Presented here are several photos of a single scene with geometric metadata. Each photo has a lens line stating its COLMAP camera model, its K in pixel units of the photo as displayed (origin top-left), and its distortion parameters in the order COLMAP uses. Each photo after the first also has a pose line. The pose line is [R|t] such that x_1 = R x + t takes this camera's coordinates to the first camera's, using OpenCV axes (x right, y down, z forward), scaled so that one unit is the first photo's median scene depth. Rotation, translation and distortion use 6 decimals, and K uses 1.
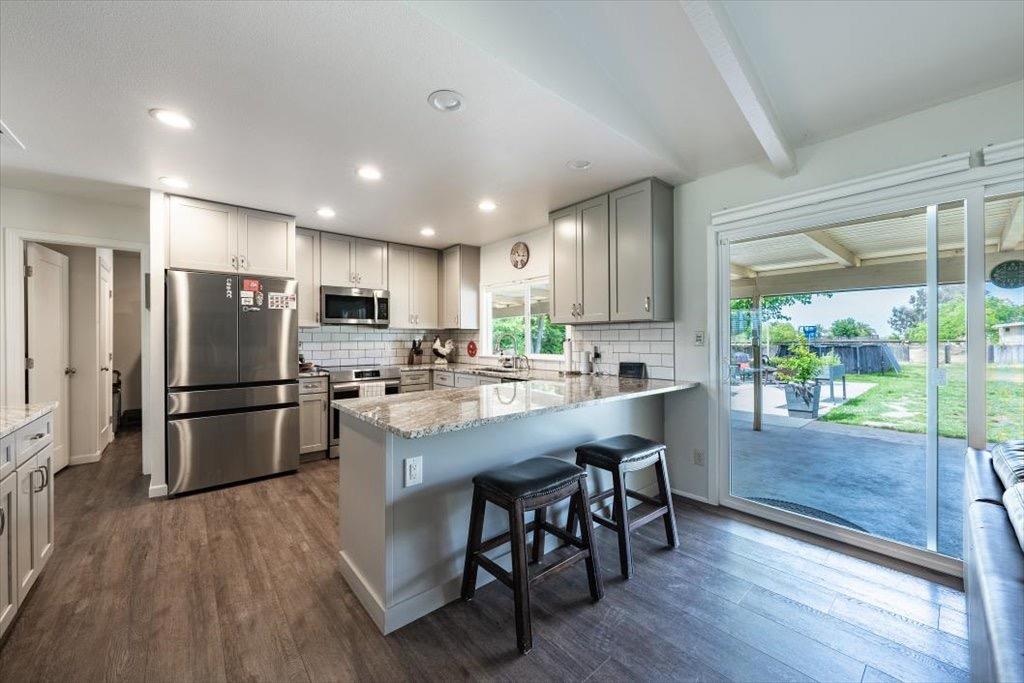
lens RADIAL K [[387.8, 0, 512.7], [0, 387.8, 340.9], [0, 0, 1]] dist [0.002333, 0.000343]
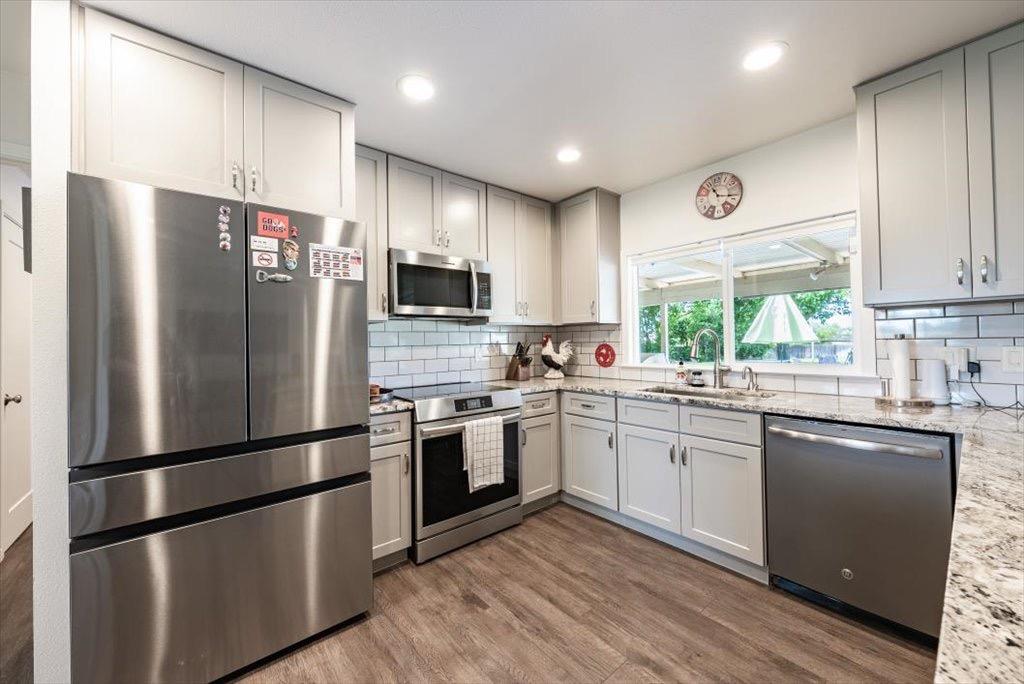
lens RADIAL K [[387.8, 0, 513.6], [0, 387.8, 339.8], [0, 0, 1]] dist [0.002333, 0.000343]
pose [[0.999874, -0.012814, -0.009327, -0.290475], [0.012728, 0.999876, -0.009221, -0.000381], [0.009444, 0.009101, 0.999914, 0.409272]]
